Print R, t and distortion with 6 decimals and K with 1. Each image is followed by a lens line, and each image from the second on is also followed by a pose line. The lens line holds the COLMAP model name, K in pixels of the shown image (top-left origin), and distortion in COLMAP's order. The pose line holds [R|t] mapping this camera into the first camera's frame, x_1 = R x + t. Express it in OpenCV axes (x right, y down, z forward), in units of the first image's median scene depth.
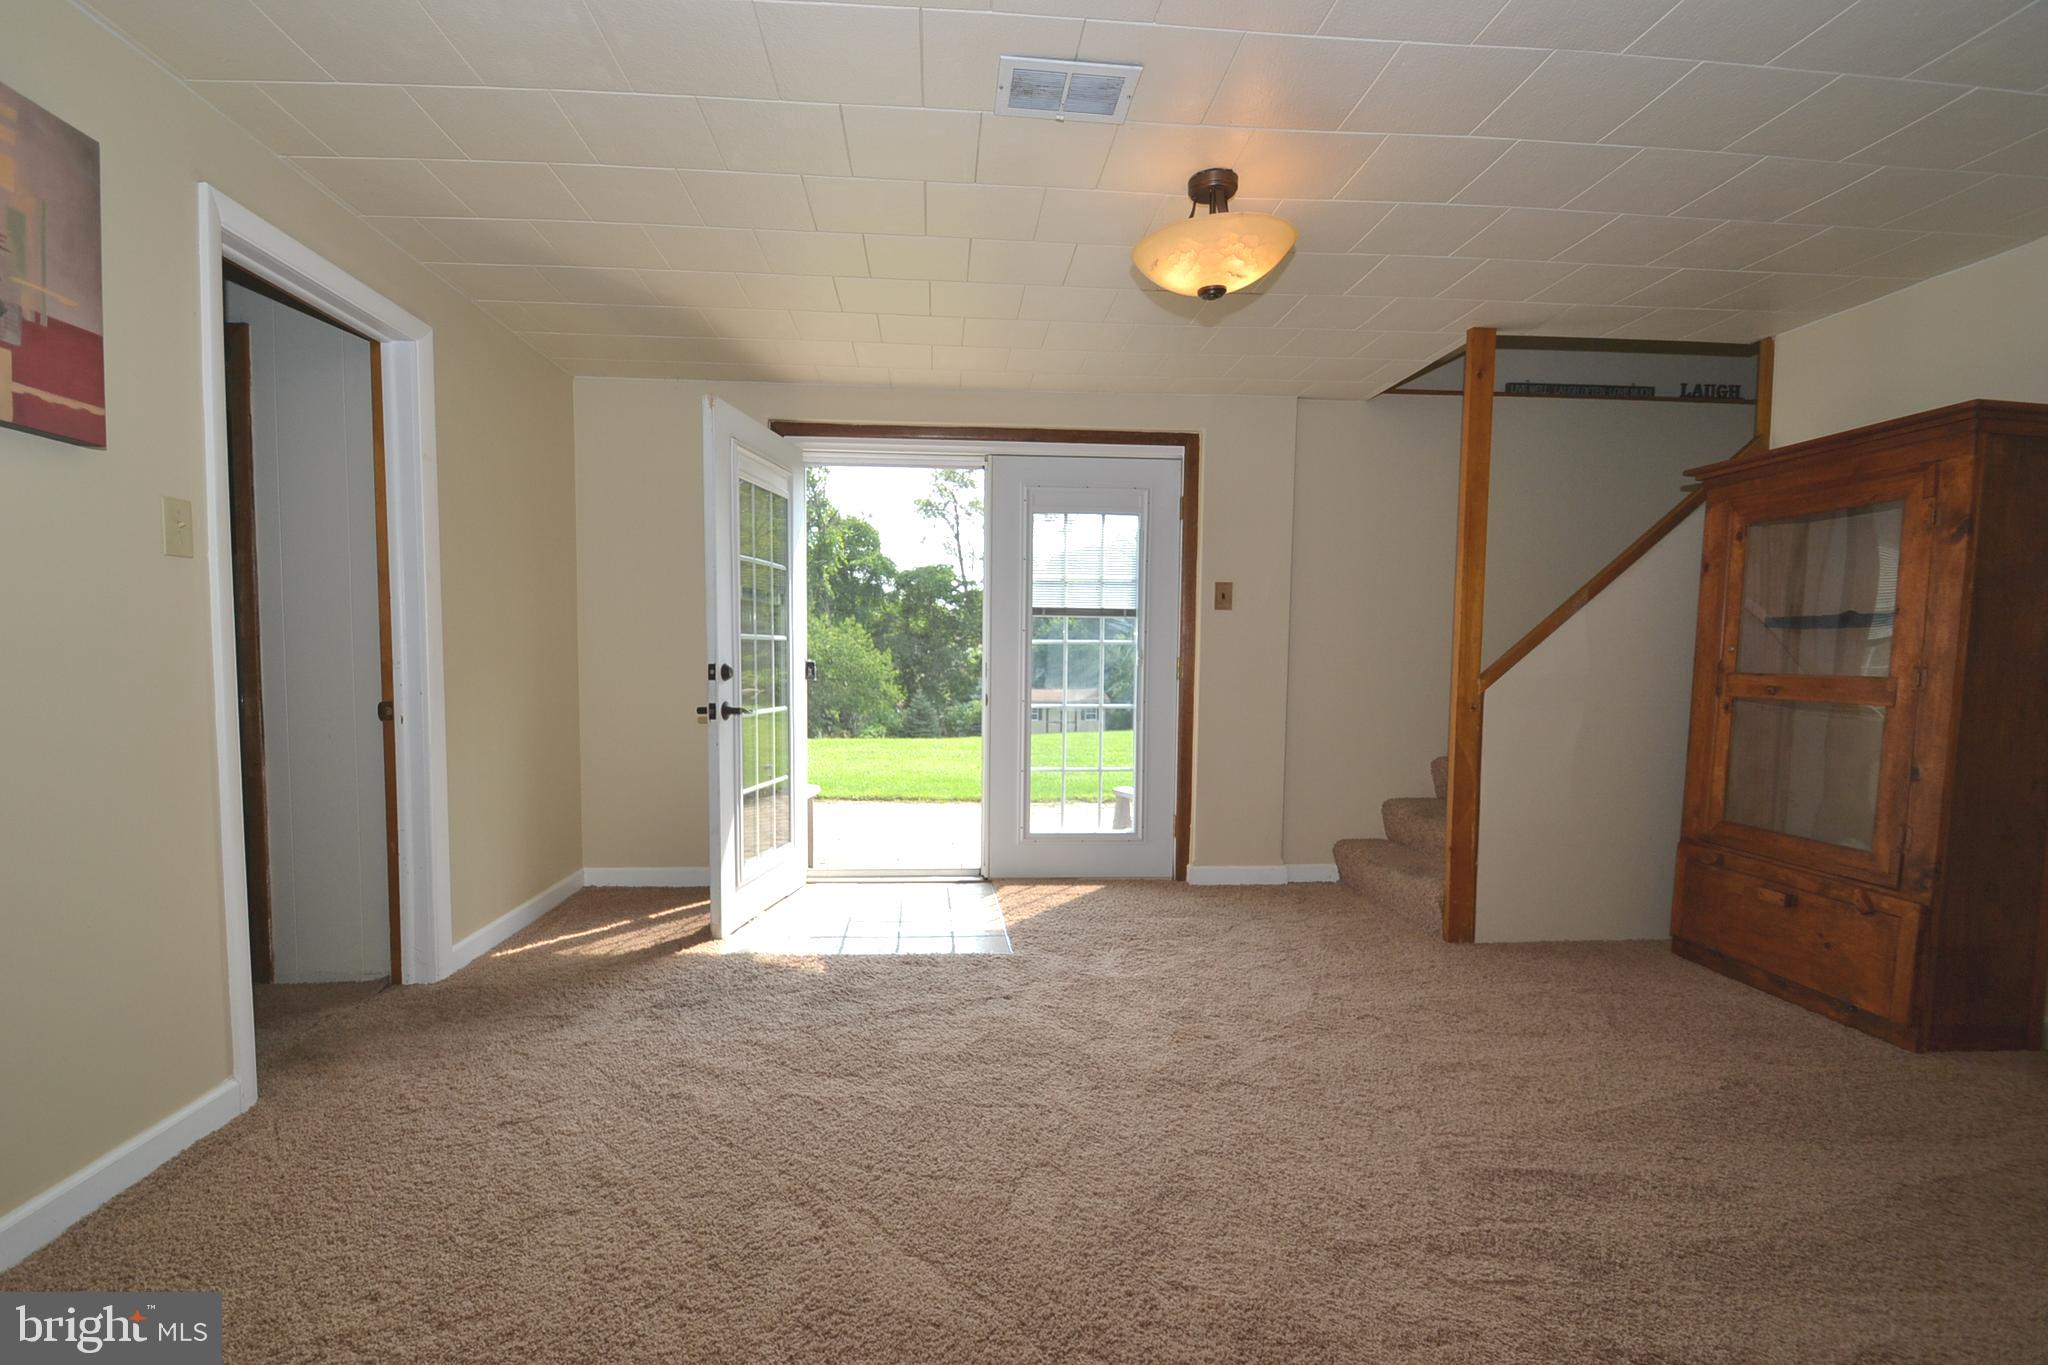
lens RADIAL K [[917.9, 0, 991.4], [0, 917.9, 716.2], [0, 0, 1]] dist [0.009207, -0.001886]
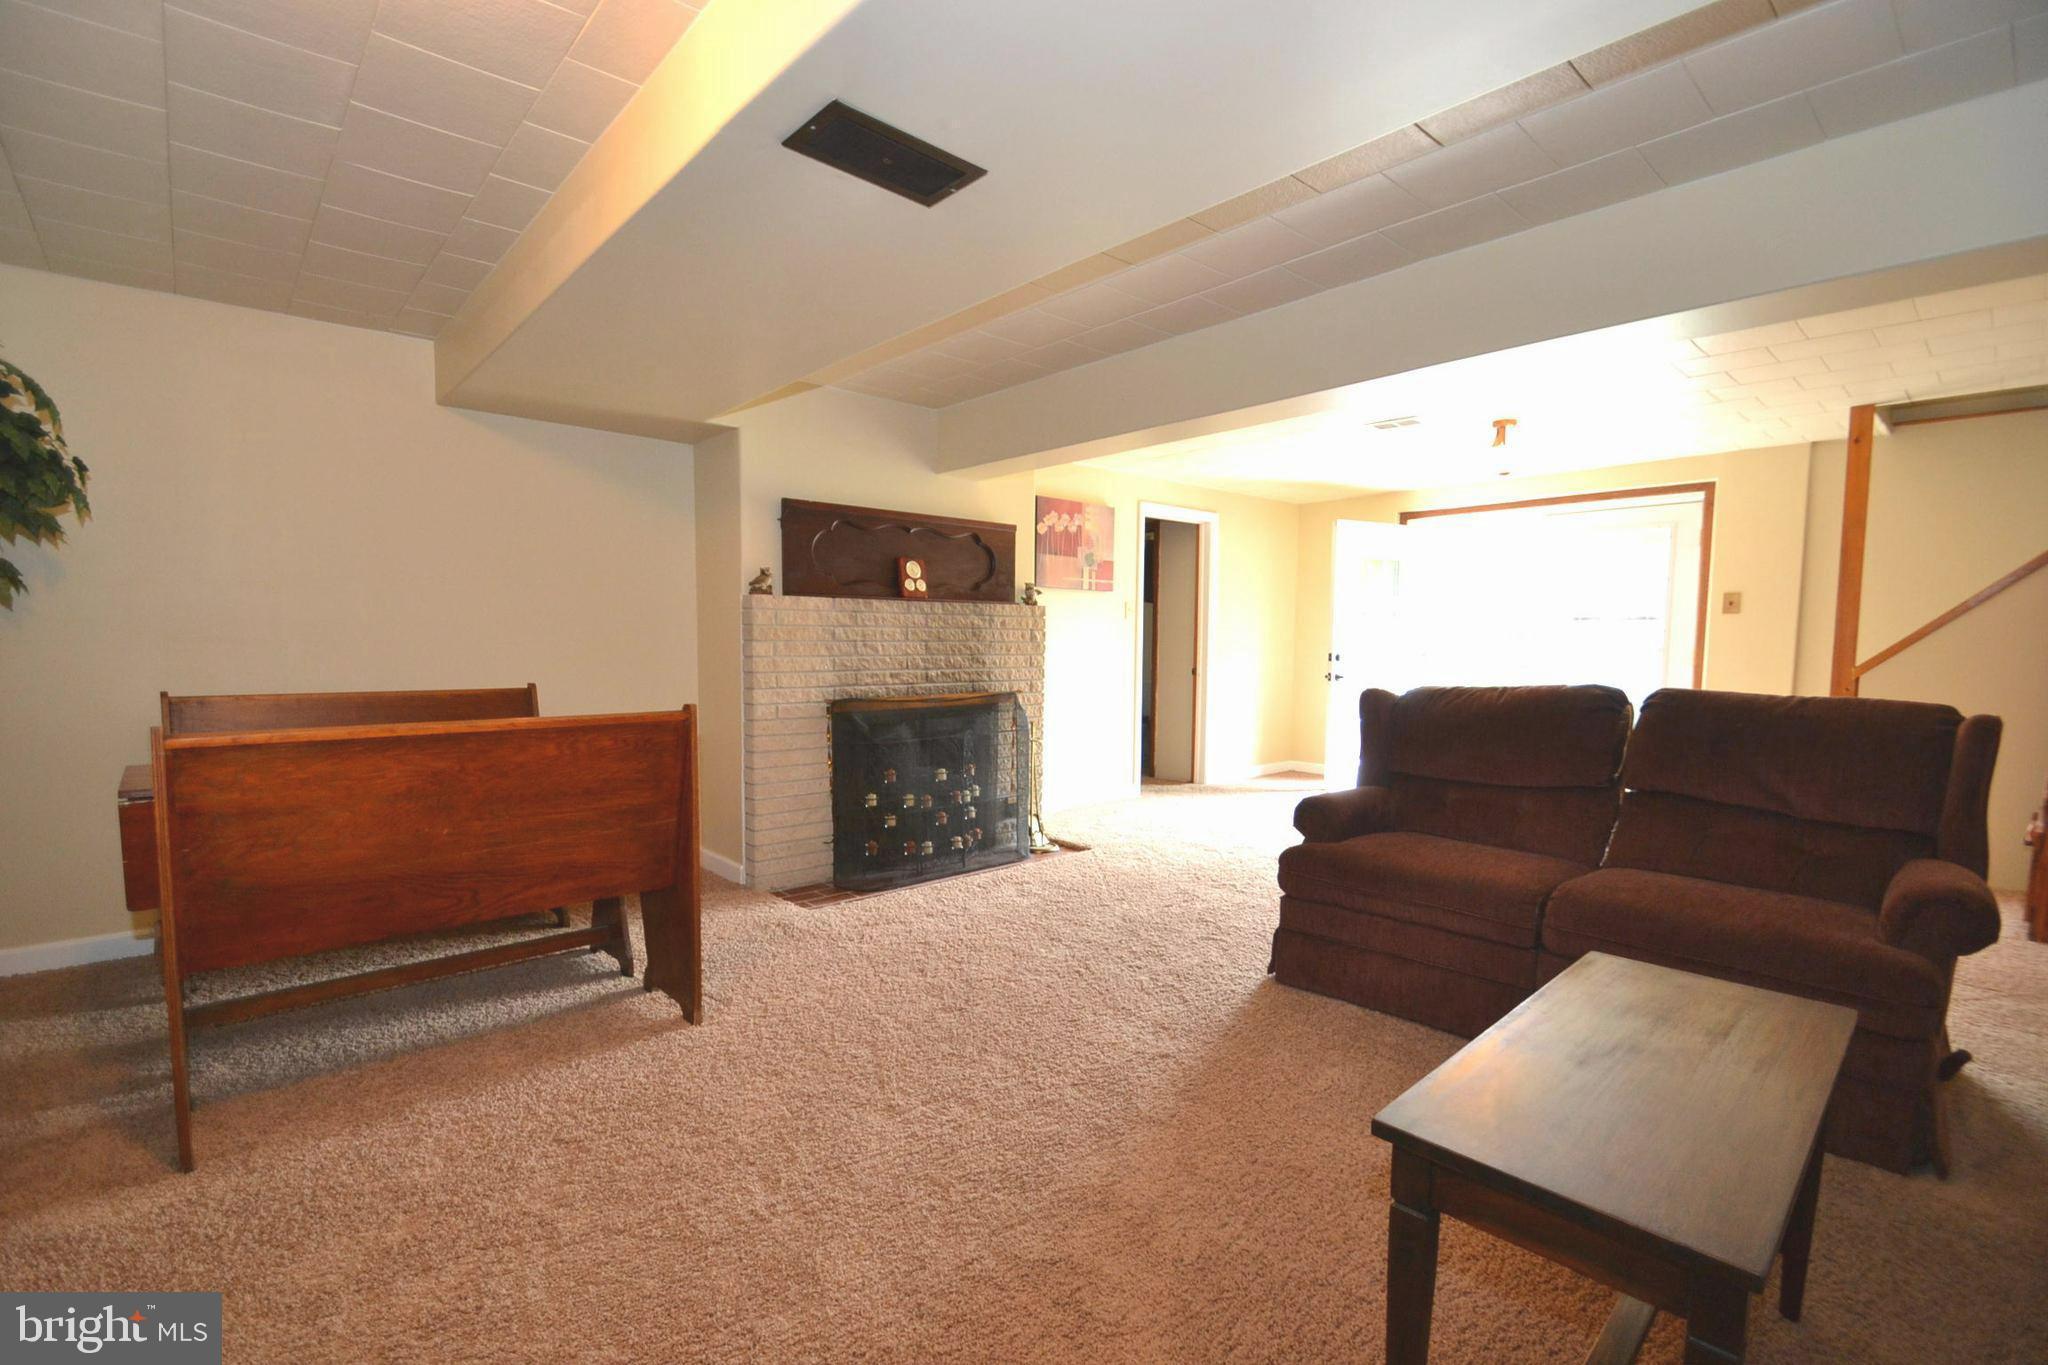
lens RADIAL K [[917.9, 0, 1021.4], [0, 917.9, 695.2], [0, 0, 1]] dist [0.009207, -0.001886]
pose [[0.632927, 0.039949, -0.773180, 0.941728], [-0.049677, 0.998705, 0.010935, 0.052880], [0.772616, 0.031488, 0.634092, -0.900658]]
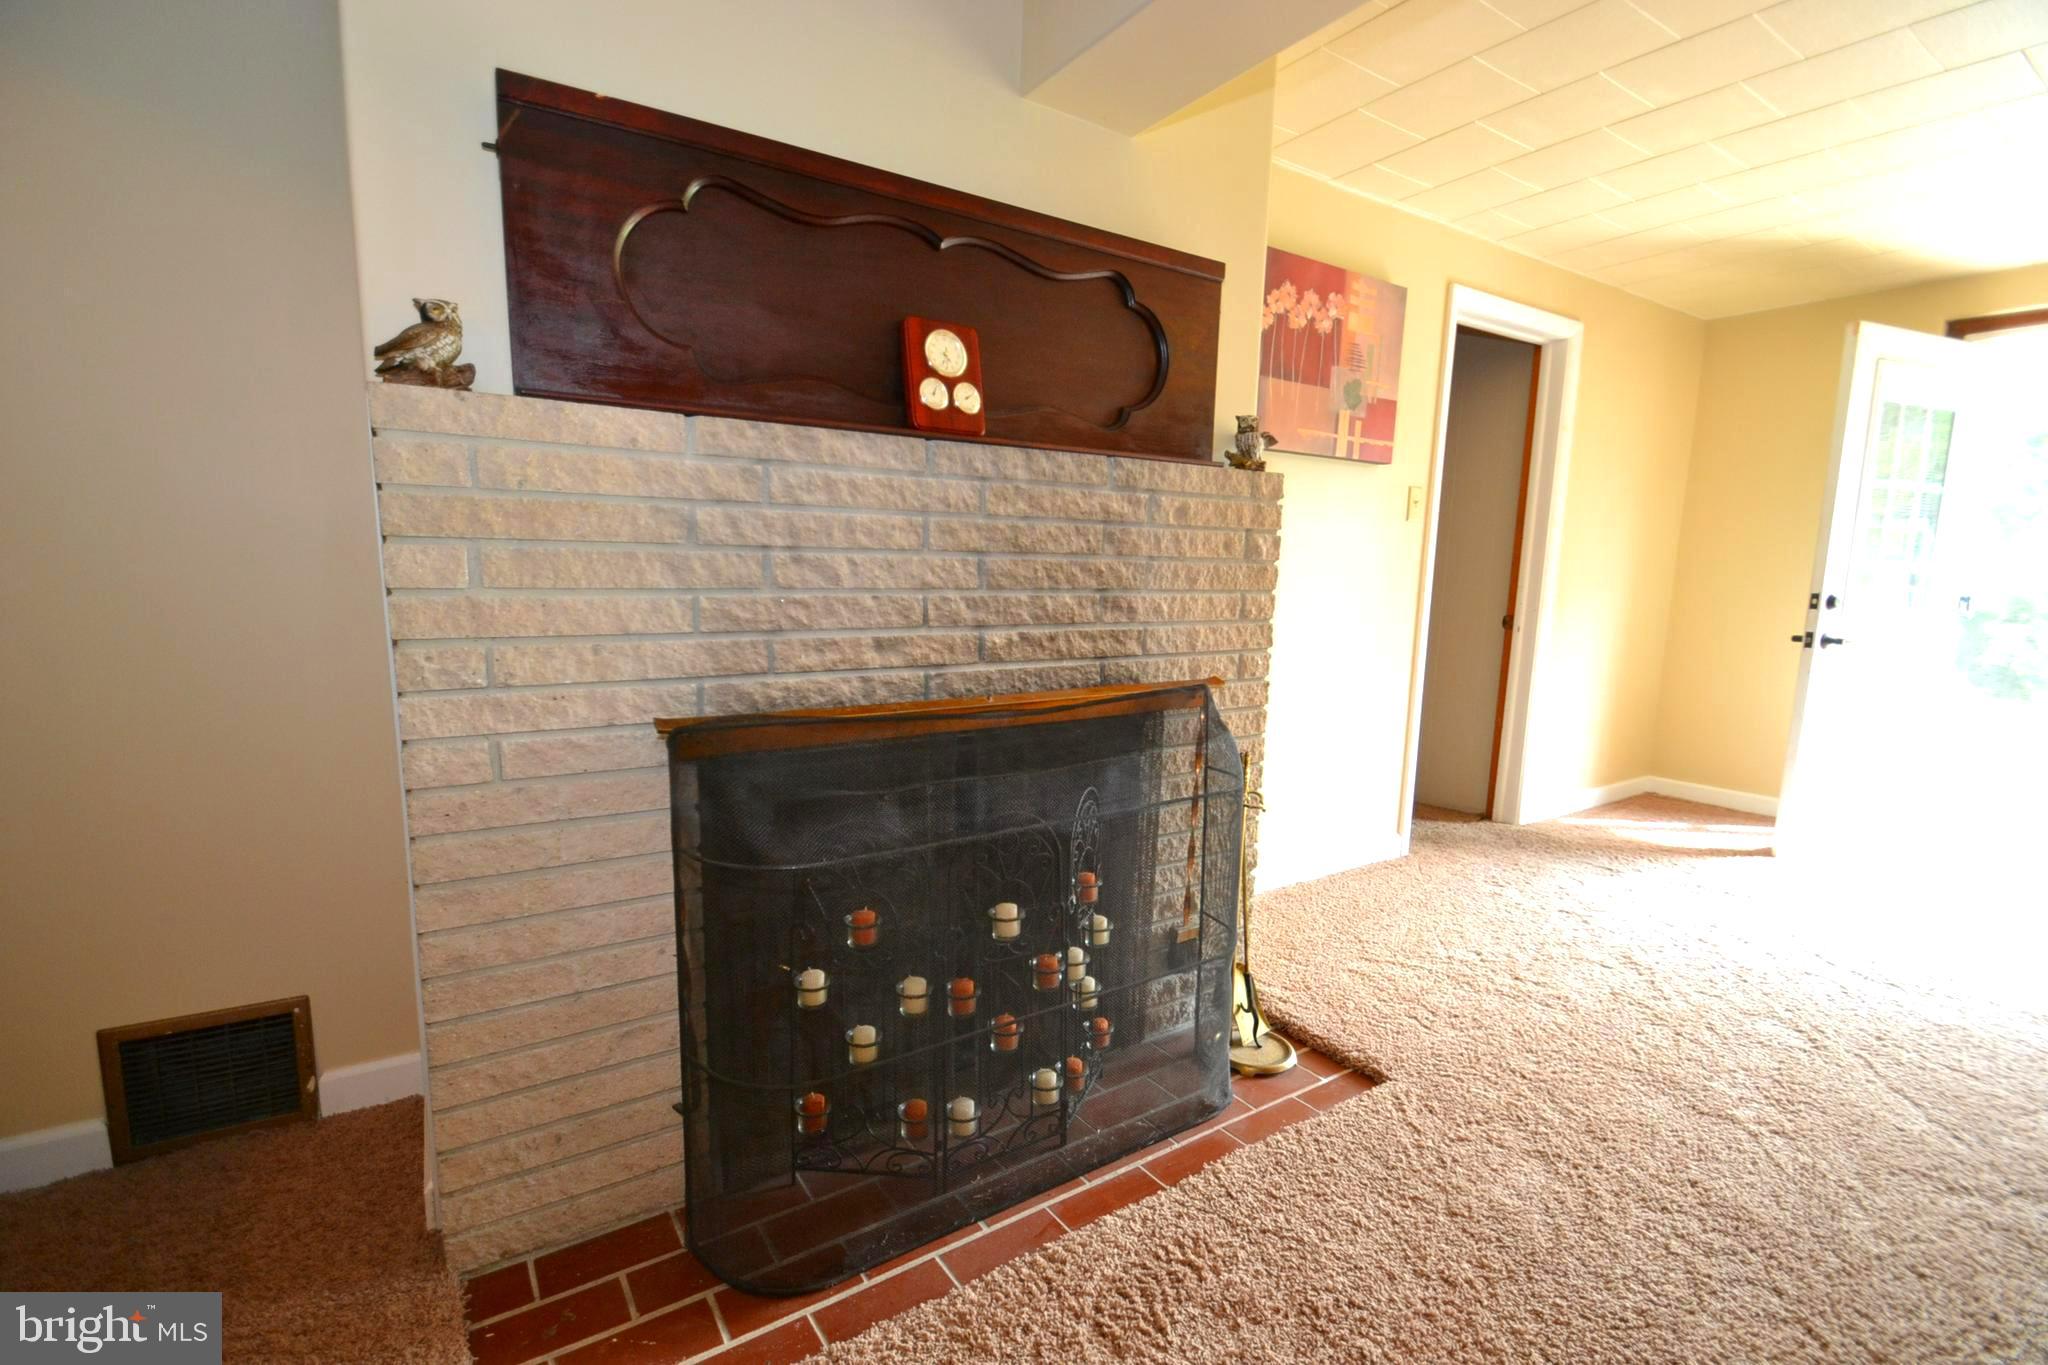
lens RADIAL K [[917.9, 0, 1018.1], [0, 917.9, 703.5], [0, 0, 1]] dist [0.009207, -0.001886]
pose [[0.505413, 0.128311, -0.853285, 0.156219], [-0.069320, 0.991724, 0.108069, 0.016966], [0.860089, 0.004530, 0.510124, -0.317973]]
